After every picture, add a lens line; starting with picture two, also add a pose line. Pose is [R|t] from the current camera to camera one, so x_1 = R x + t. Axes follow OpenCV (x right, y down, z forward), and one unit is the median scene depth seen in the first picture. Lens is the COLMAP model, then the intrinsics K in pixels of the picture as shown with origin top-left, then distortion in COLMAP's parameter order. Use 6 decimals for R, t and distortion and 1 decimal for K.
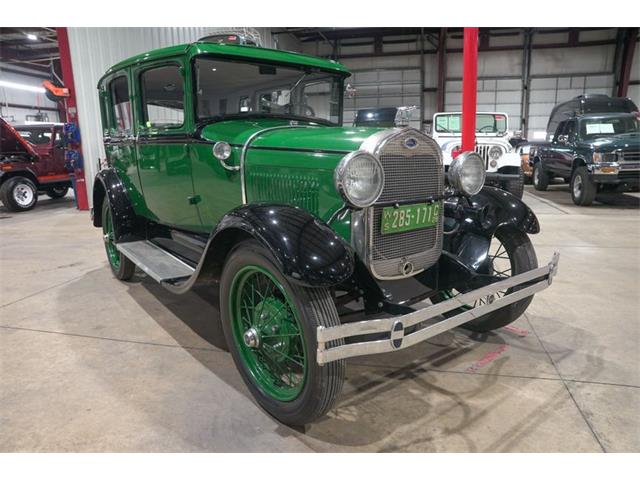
lens RADIAL K [[438.2, 0, 322.1], [0, 438.2, 241.1], [0, 0, 1]] dist [-0.131332, 0.098804]
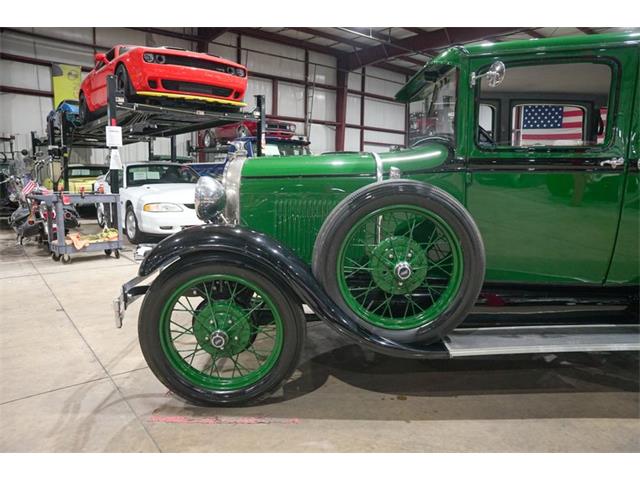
lens RADIAL K [[438.2, 0, 322.4], [0, 438.2, 241.1], [0, 0, 1]] dist [-0.131332, 0.098804]
pose [[-0.609087, 0.126345, -0.782975, 0.673969], [-0.169365, 0.943736, 0.284038, -0.273829], [0.774809, 0.305612, -0.553419, 1.239117]]
